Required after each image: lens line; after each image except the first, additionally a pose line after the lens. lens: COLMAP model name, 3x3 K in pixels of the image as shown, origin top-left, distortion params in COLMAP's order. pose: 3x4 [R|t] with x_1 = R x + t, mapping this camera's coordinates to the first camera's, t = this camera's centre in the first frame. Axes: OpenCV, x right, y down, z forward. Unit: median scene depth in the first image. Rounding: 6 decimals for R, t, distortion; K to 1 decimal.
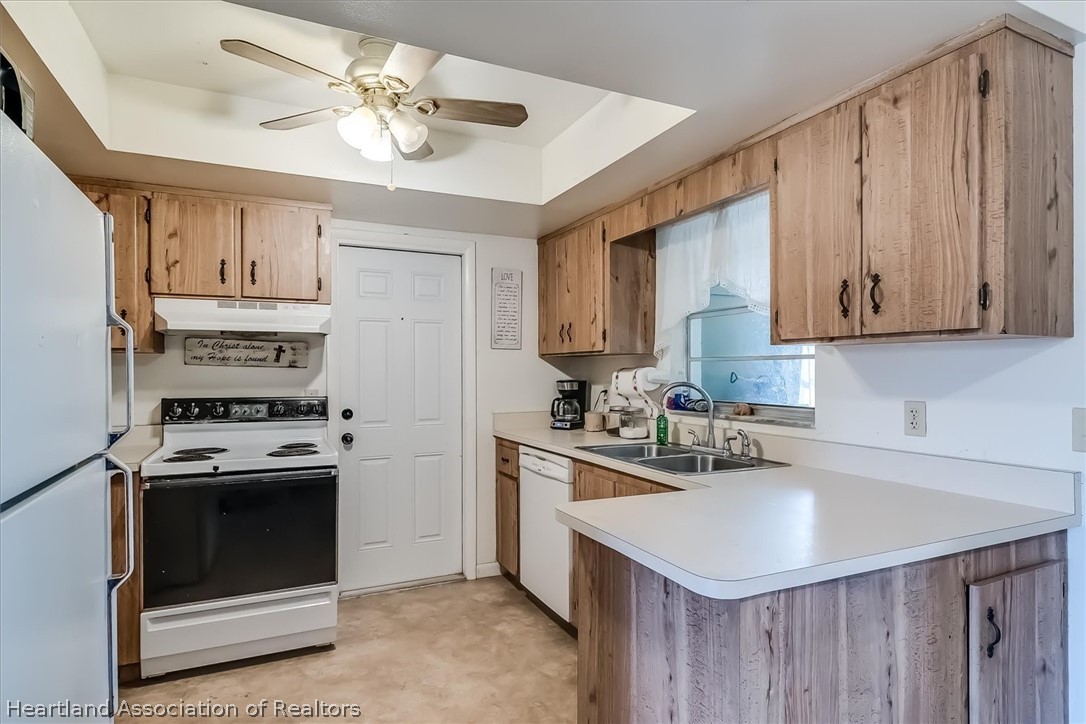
lens RADIAL K [[582.3, 0, 527.4], [0, 582.3, 373.1], [0, 0, 1]] dist [-0.012454, -0.000219]
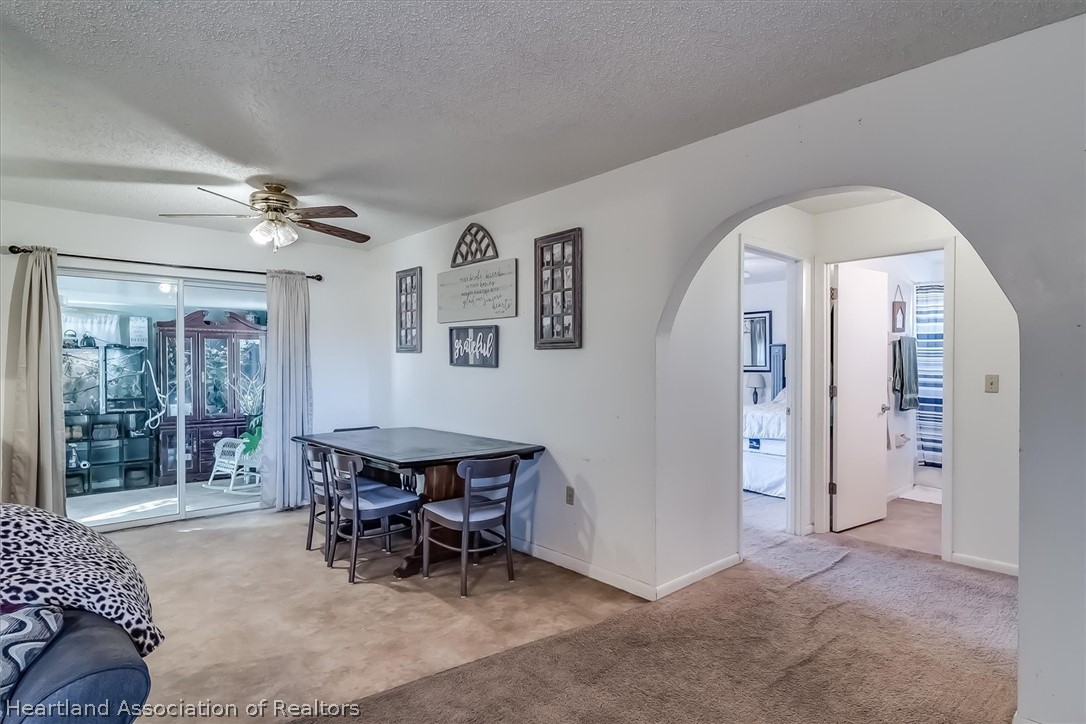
lens RADIAL K [[569.7, 0, 543.0], [0, 569.7, 362.0], [0, 0, 1]] dist [-0.004089, -0.000169]
pose [[-0.303947, 0.014345, 0.952581, -1.182284], [0.006110, 0.999895, -0.013108, -0.008622], [-0.952669, 0.001836, -0.304002, 1.076567]]
